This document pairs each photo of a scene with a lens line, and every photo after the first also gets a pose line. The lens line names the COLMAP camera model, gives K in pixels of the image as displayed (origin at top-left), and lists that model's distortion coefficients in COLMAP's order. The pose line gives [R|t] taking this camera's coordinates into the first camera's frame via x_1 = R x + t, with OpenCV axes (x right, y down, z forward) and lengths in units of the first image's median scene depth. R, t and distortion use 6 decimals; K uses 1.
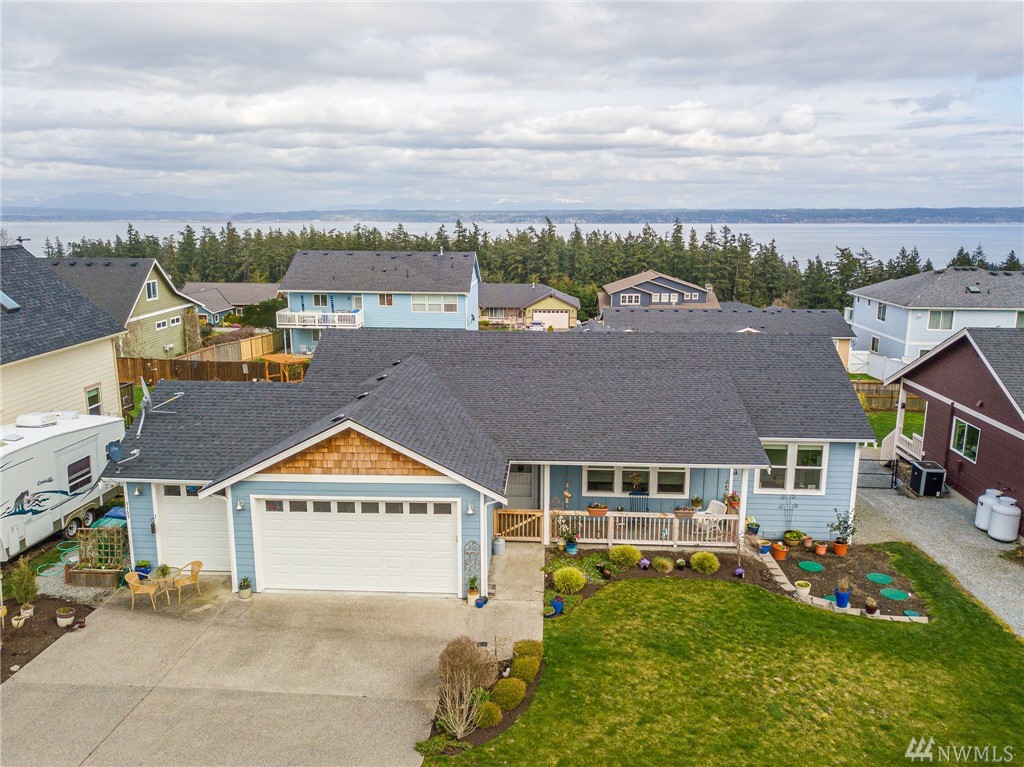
lens RADIAL K [[772.9, 0, 512.0], [0, 772.9, 383.5], [0, 0, 1]] dist [0.015563, -0.002863]
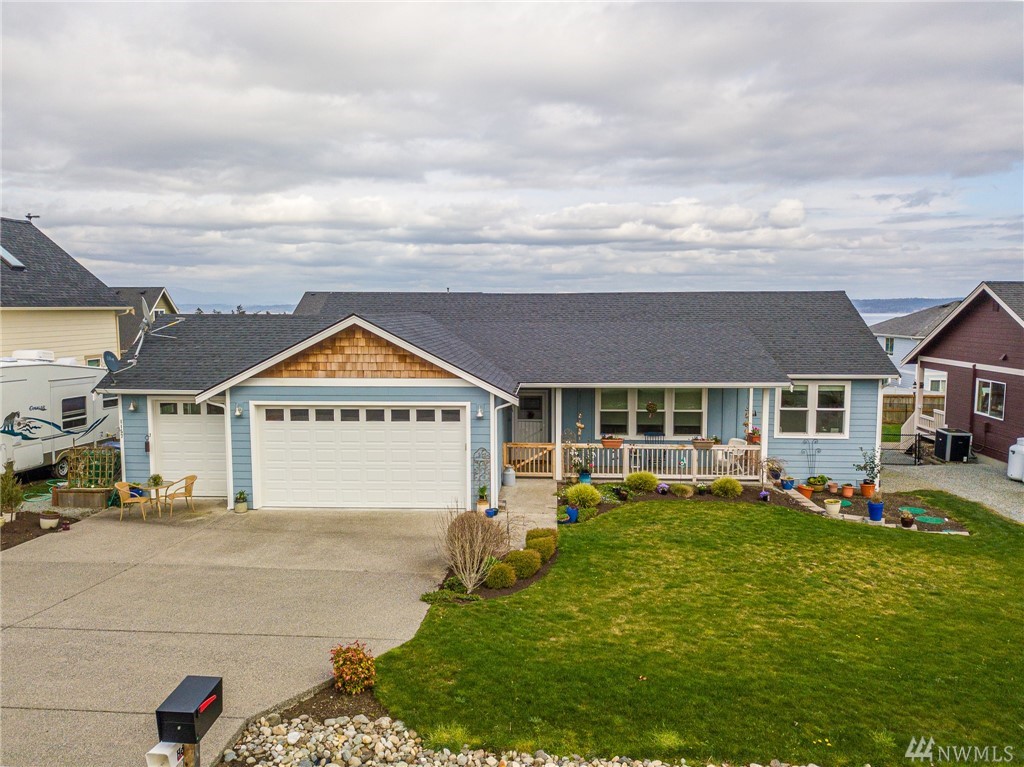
lens RADIAL K [[772.9, 0, 512.0], [0, 772.9, 383.5], [0, 0, 1]] dist [0.015563, -0.002863]
pose [[0.999980, -0.004626, -0.004211, -0.009333], [0.004107, 0.993242, -0.115989, 0.221423], [0.004719, 0.115970, 0.993242, 0.045525]]
